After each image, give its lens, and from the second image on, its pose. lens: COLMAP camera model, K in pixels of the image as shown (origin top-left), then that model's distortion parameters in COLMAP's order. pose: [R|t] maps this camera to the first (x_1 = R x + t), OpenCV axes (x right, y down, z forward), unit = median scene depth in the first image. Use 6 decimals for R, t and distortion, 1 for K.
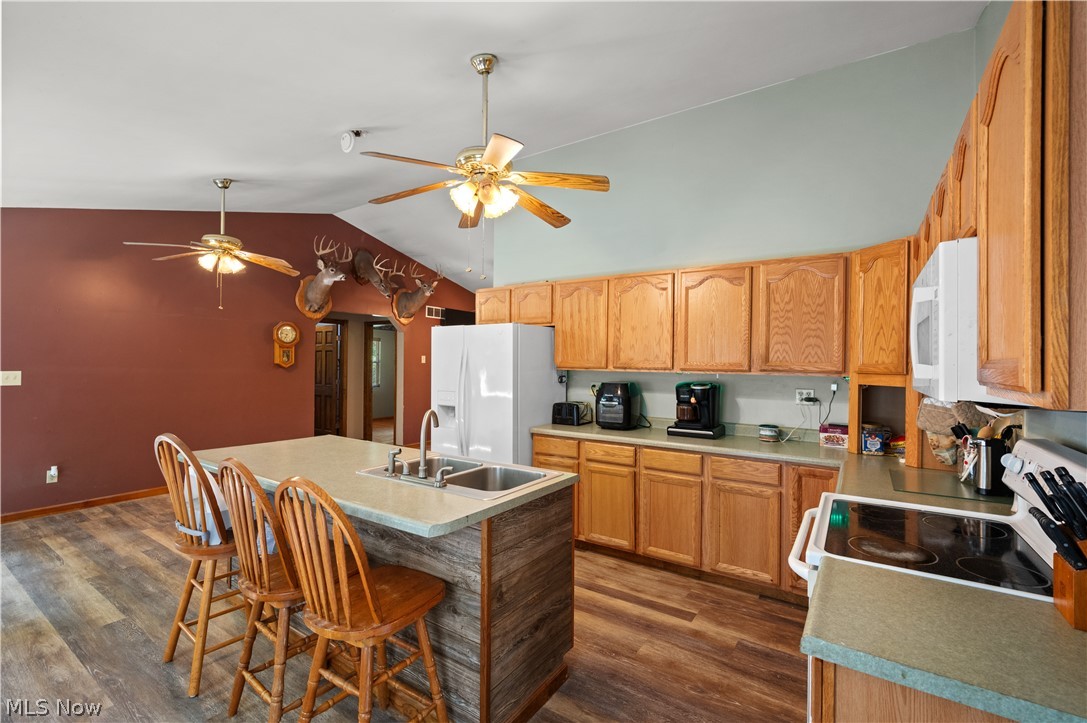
lens RADIAL K [[465.9, 0, 543.5], [0, 465.9, 361.5], [0, 0, 1]] dist [0.000894, -0.000018]
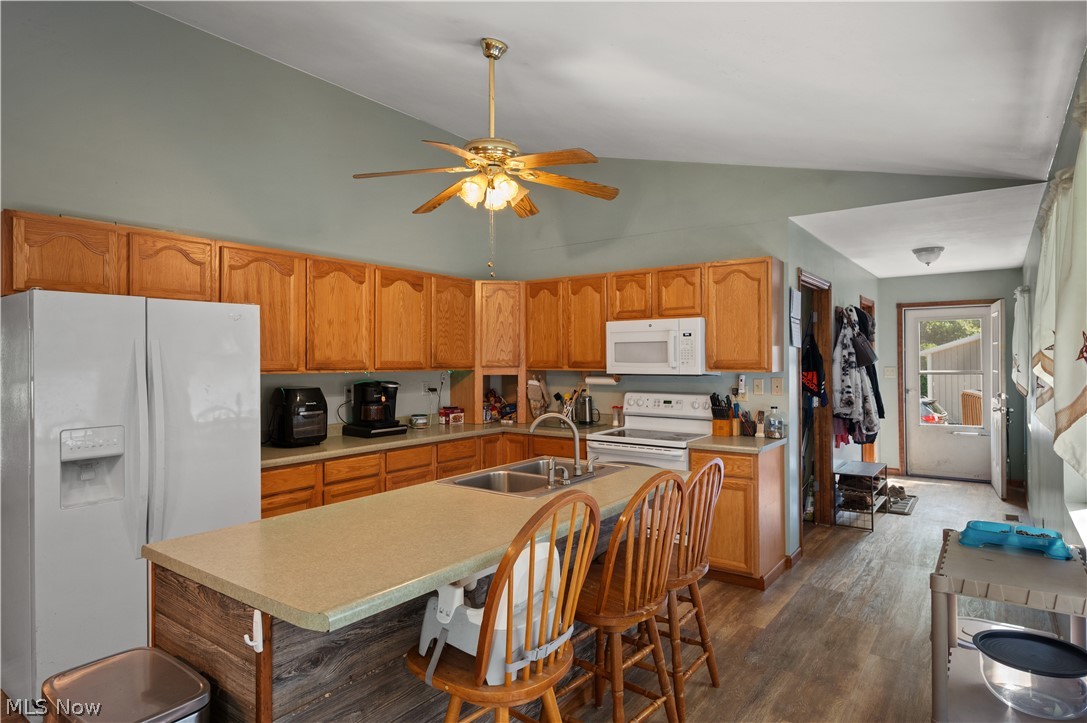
lens RADIAL K [[619.3, 0, 543.5], [0, 619.3, 361.5], [0, 0, 1]] dist [-0.000235, -0.000165]
pose [[0.044939, -0.015478, 0.998870, -1.010400], [0.001095, 0.999880, 0.015444, -0.017786], [-0.998989, 0.000400, 0.044951, 0.612428]]
